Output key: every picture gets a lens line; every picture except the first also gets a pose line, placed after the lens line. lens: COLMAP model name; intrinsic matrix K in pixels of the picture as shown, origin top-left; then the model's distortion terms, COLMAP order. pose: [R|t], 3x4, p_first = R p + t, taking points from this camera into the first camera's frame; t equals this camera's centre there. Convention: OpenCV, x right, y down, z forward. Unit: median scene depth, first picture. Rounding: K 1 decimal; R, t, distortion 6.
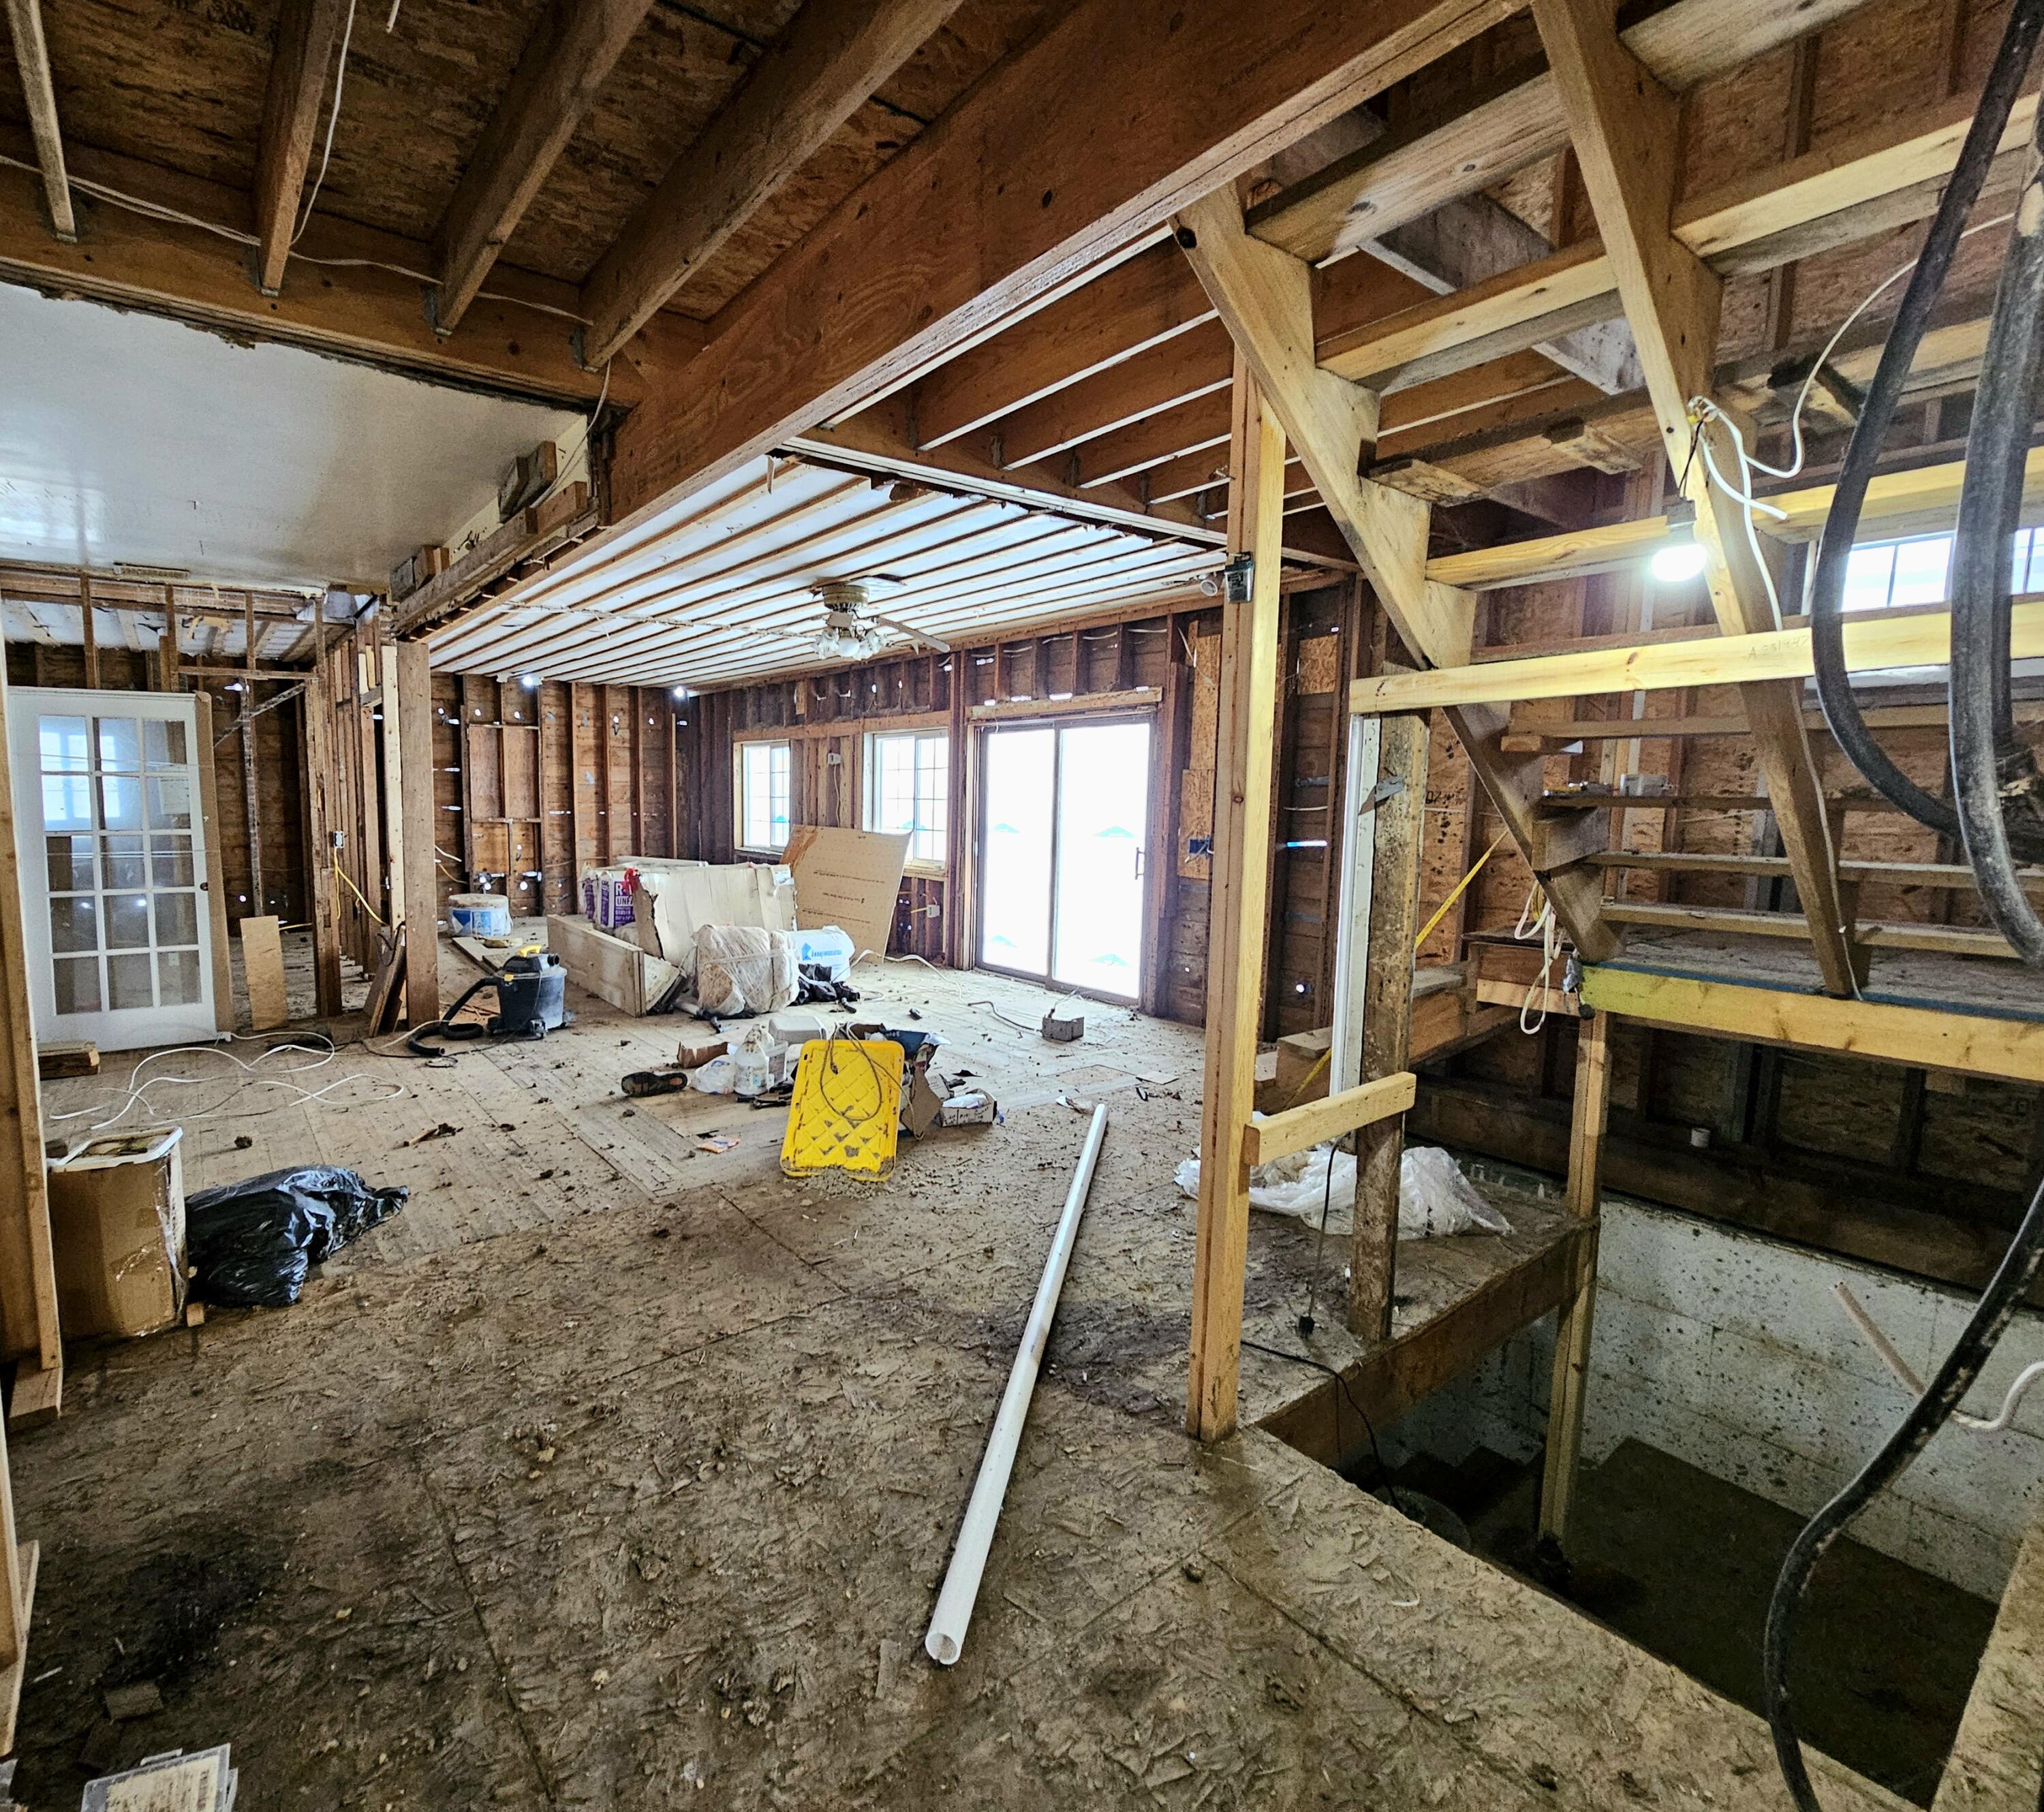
lens RADIAL K [[1036.4, 0, 1020.0], [0, 1036.4, 908.3], [0, 0, 1]] dist [-0.004309, -0.000366]
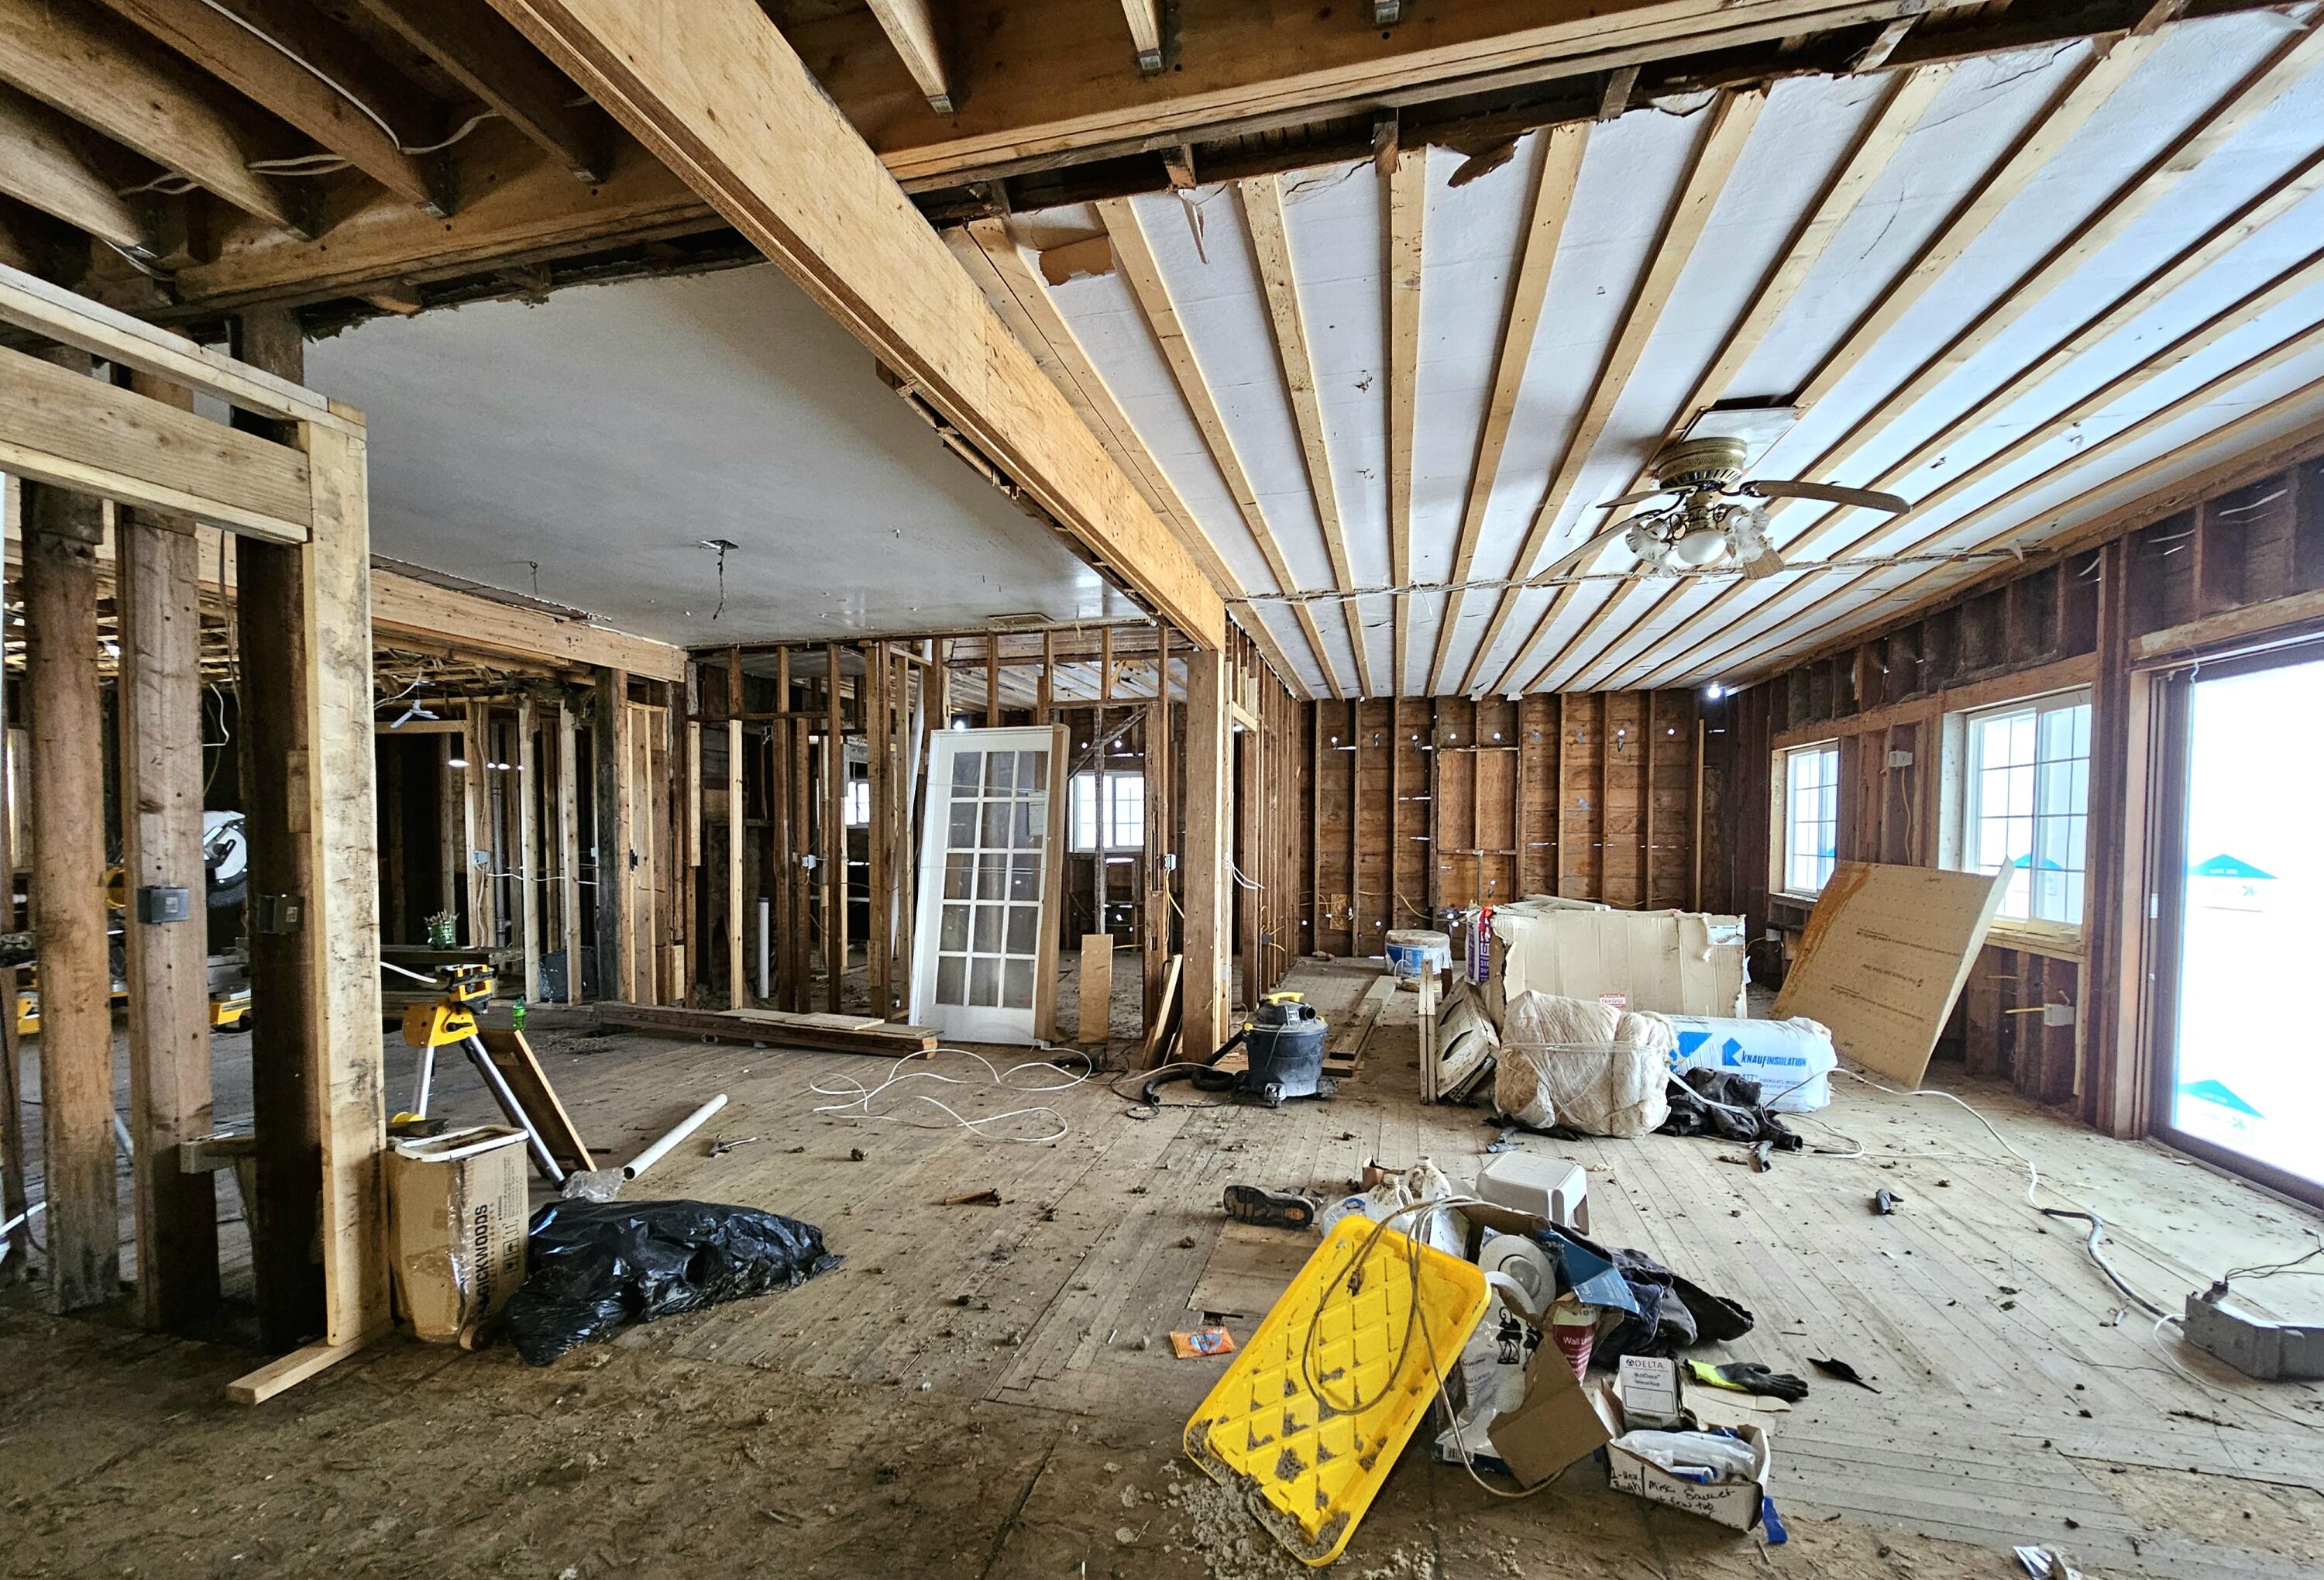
lens RADIAL K [[1049.4, 0, 1087.3], [0, 1049.4, 855.5], [0, 0, 1]] dist [-0.001921, 0.001002]
pose [[0.565130, 0.008240, -0.824961, 0.085519], [-0.083405, 0.995398, -0.047193, -0.012758], [0.820775, 0.095476, 0.563217, 0.254264]]
